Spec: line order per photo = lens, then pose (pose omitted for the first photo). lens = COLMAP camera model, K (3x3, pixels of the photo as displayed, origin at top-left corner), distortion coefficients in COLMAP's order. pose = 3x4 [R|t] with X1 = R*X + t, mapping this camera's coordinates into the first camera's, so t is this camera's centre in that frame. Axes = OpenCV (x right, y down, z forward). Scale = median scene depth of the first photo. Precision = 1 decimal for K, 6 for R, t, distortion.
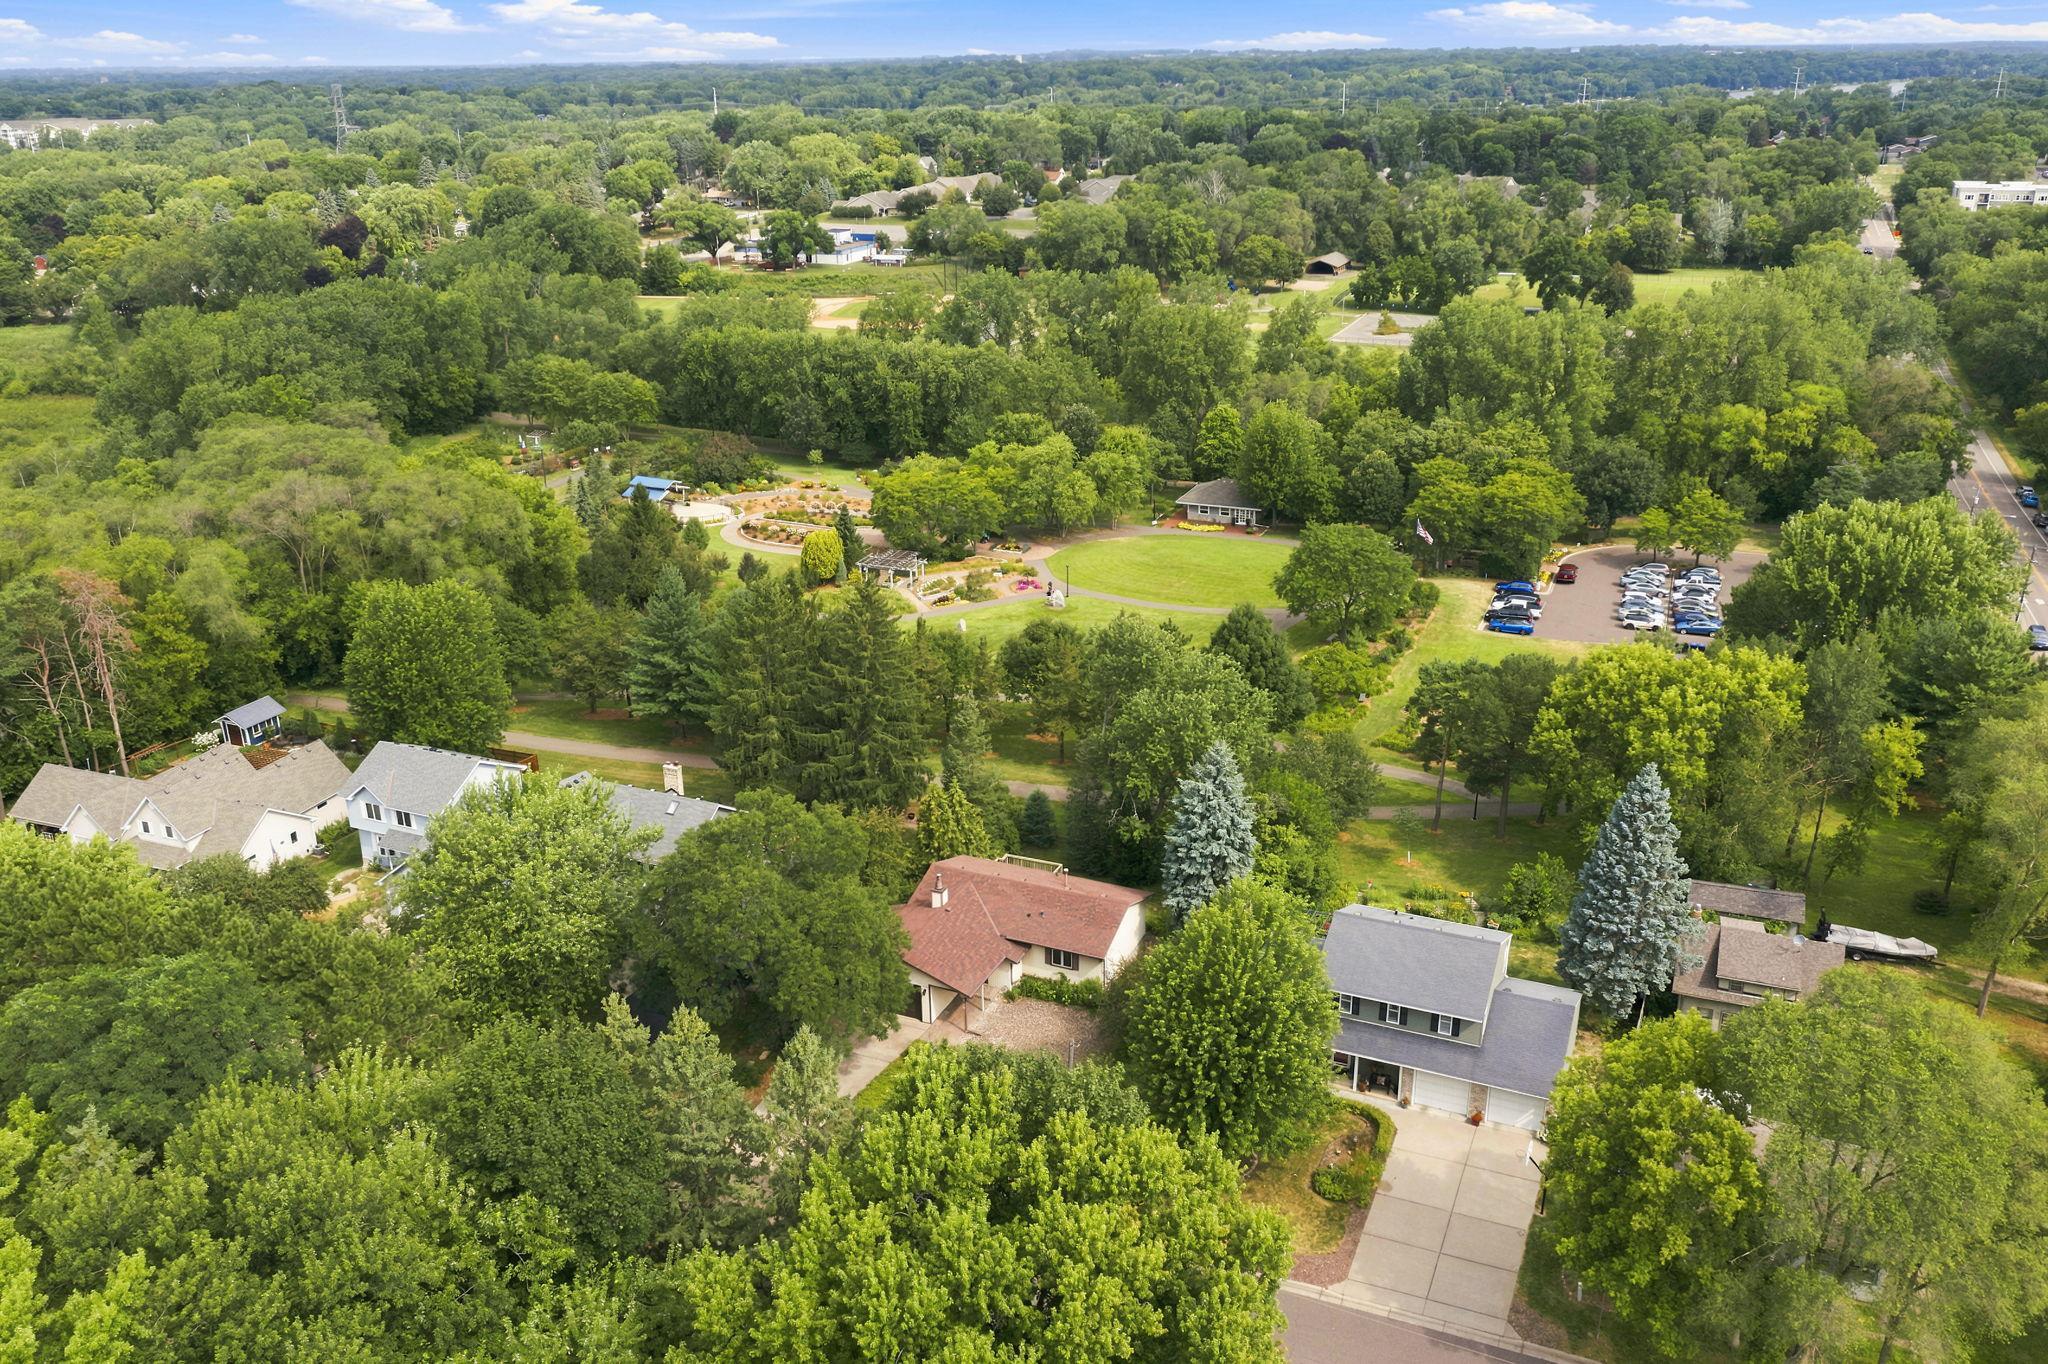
lens RADIAL K [[1626.2, 0, 1024.0], [0, 1626.2, 682.0], [0, 0, 1]] dist [-0.001864, 0.009673]
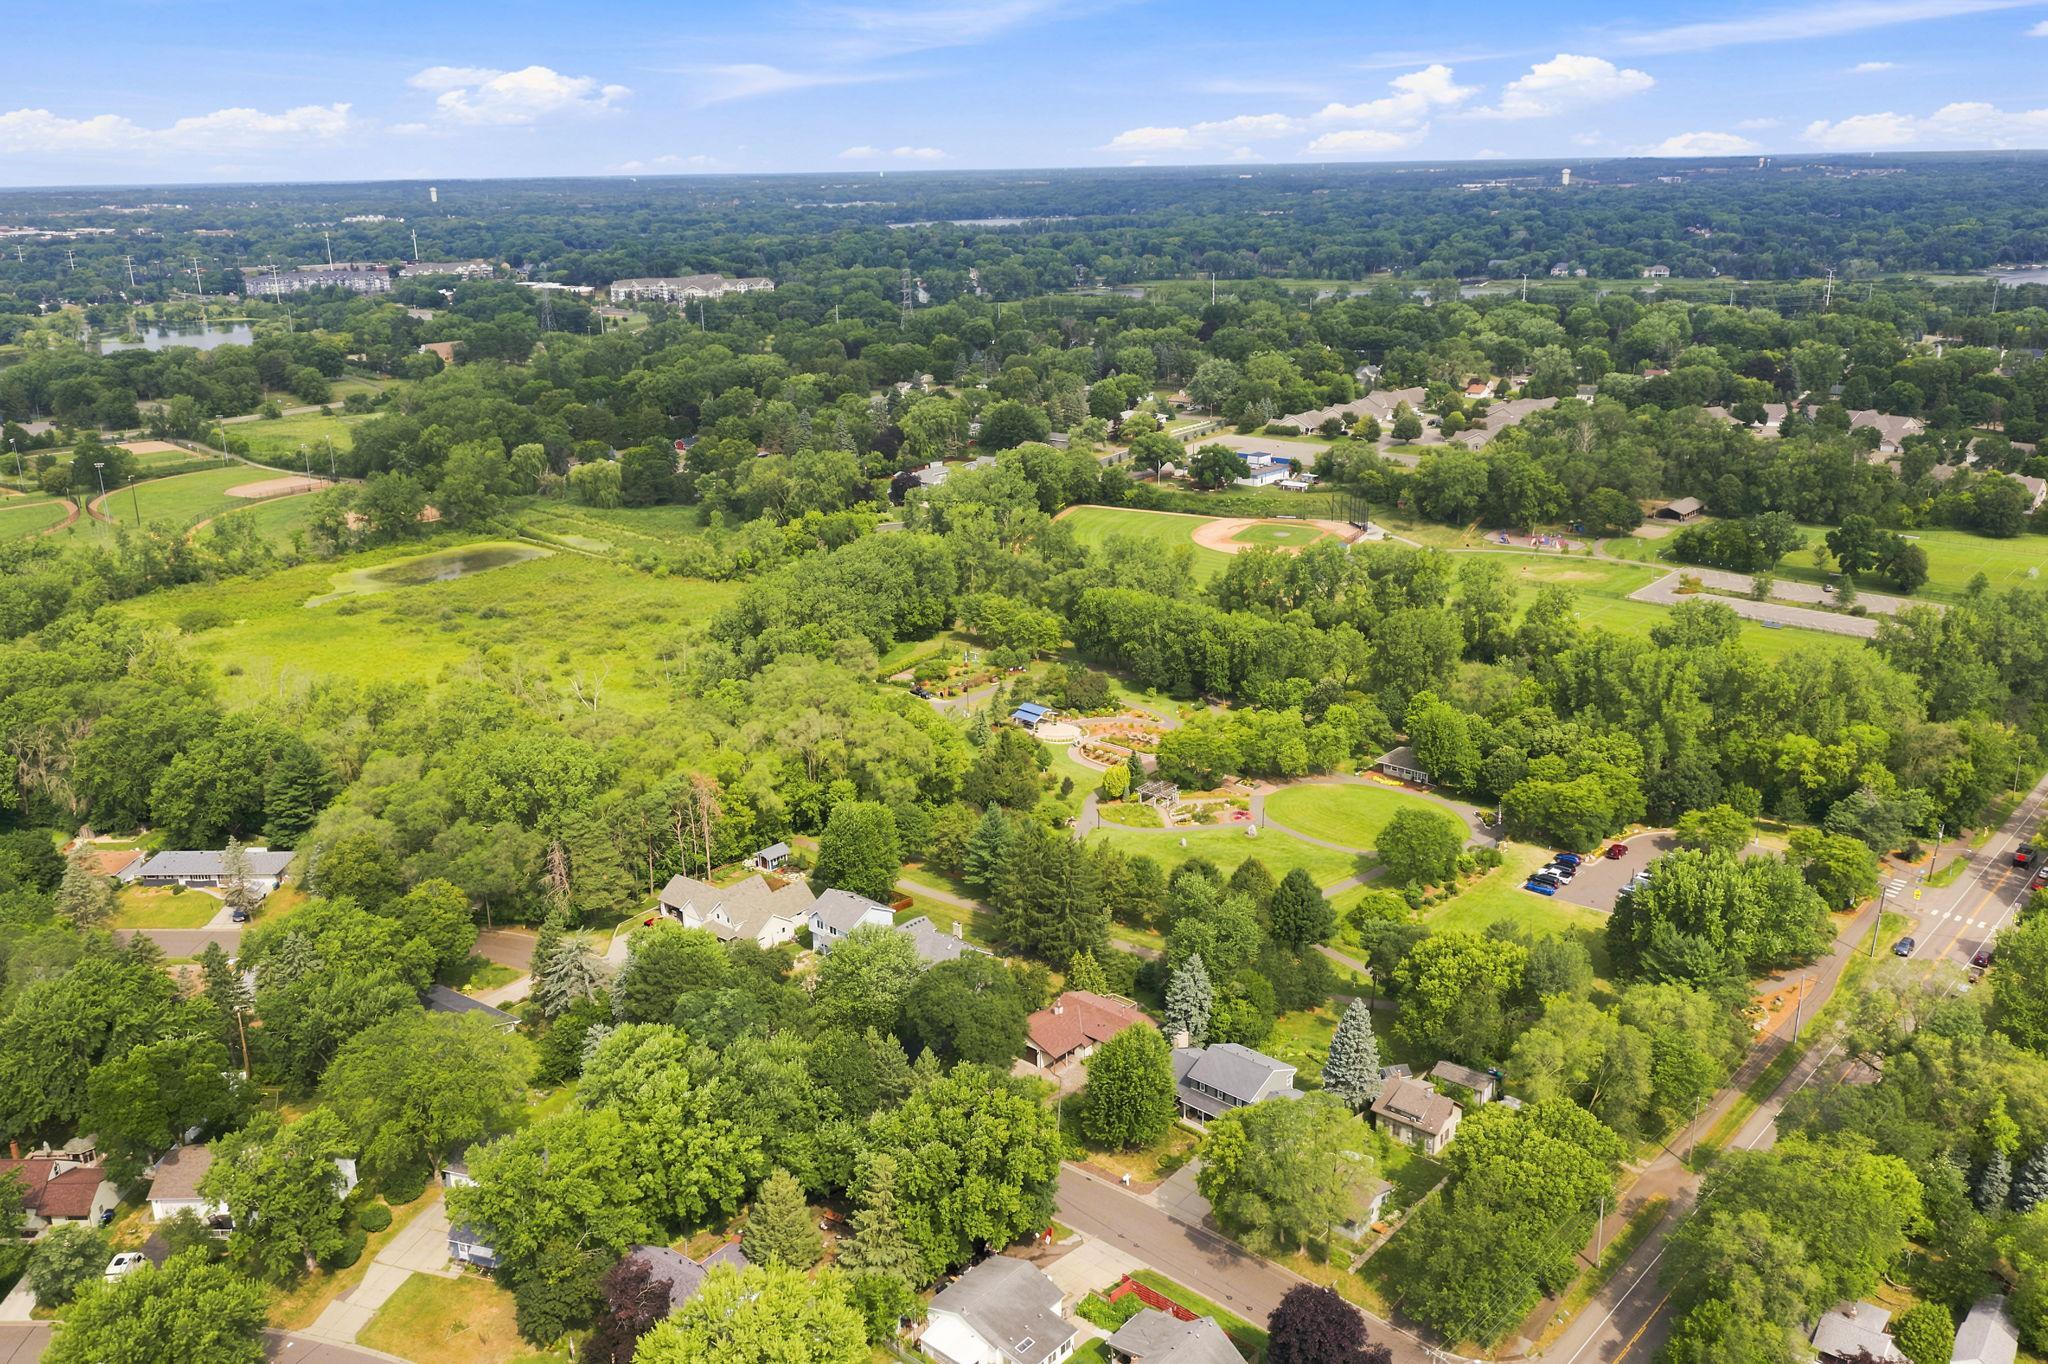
lens RADIAL K [[1626.2, 0, 1024.0], [0, 1626.2, 682.0], [0, 0, 1]] dist [-0.001864, 0.009673]
pose [[0.949432, 0.092282, -0.300106, 0.304084], [-0.108873, 0.993290, -0.039004, -0.122344], [0.294493, 0.069705, 0.953108, -0.632801]]
